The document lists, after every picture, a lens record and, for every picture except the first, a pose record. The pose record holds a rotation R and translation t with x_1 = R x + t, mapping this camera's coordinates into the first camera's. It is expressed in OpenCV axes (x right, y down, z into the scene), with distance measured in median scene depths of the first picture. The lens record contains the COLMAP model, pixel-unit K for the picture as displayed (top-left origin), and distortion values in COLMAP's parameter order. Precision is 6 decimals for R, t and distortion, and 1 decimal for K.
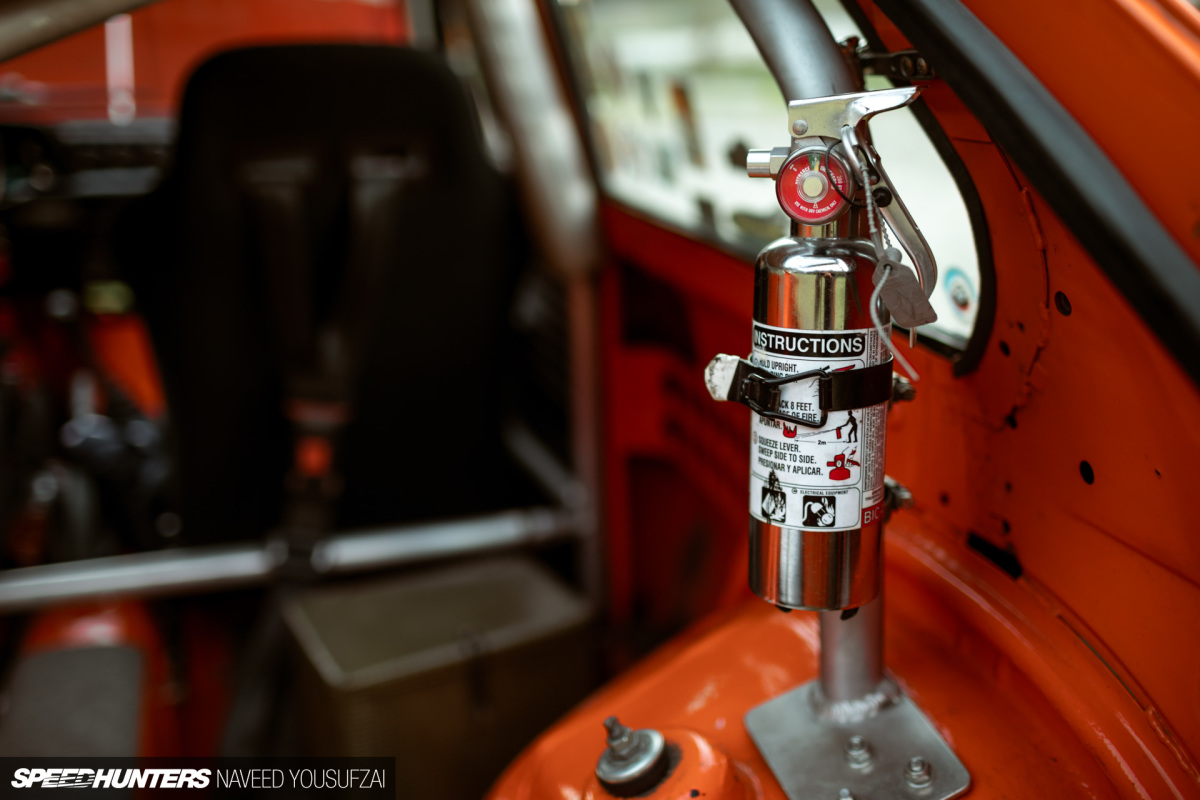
lens RADIAL K [[1141.2, 0, 596.7], [0, 1141.2, 412.6], [0, 0, 1]] dist [-0.002857, 0.014559]
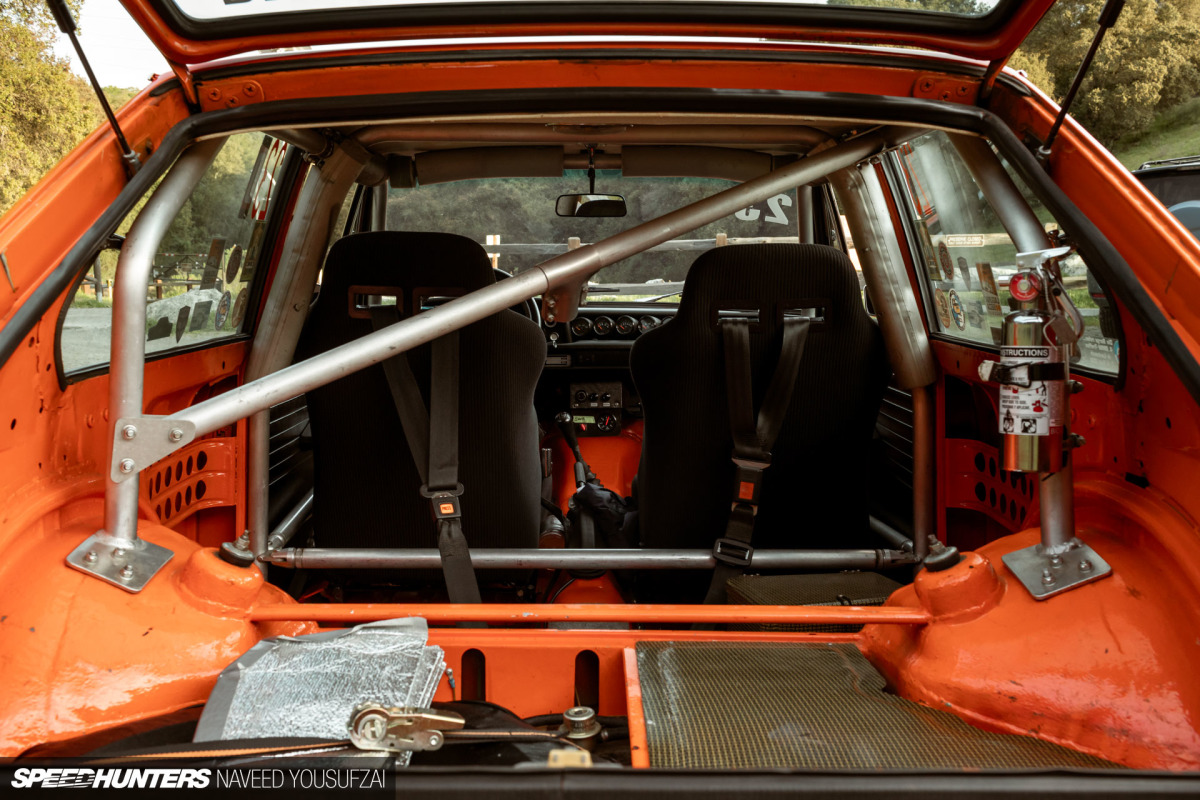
lens RADIAL K [[1141.2, 0, 596.7], [0, 1141.2, 412.6], [0, 0, 1]] dist [-0.002857, 0.014559]
pose [[0.958607, 0.028550, -0.283297, 0.011023], [-0.080187, 0.981759, -0.172395, 0.523483], [0.273207, 0.187976, 0.943410, -1.402828]]
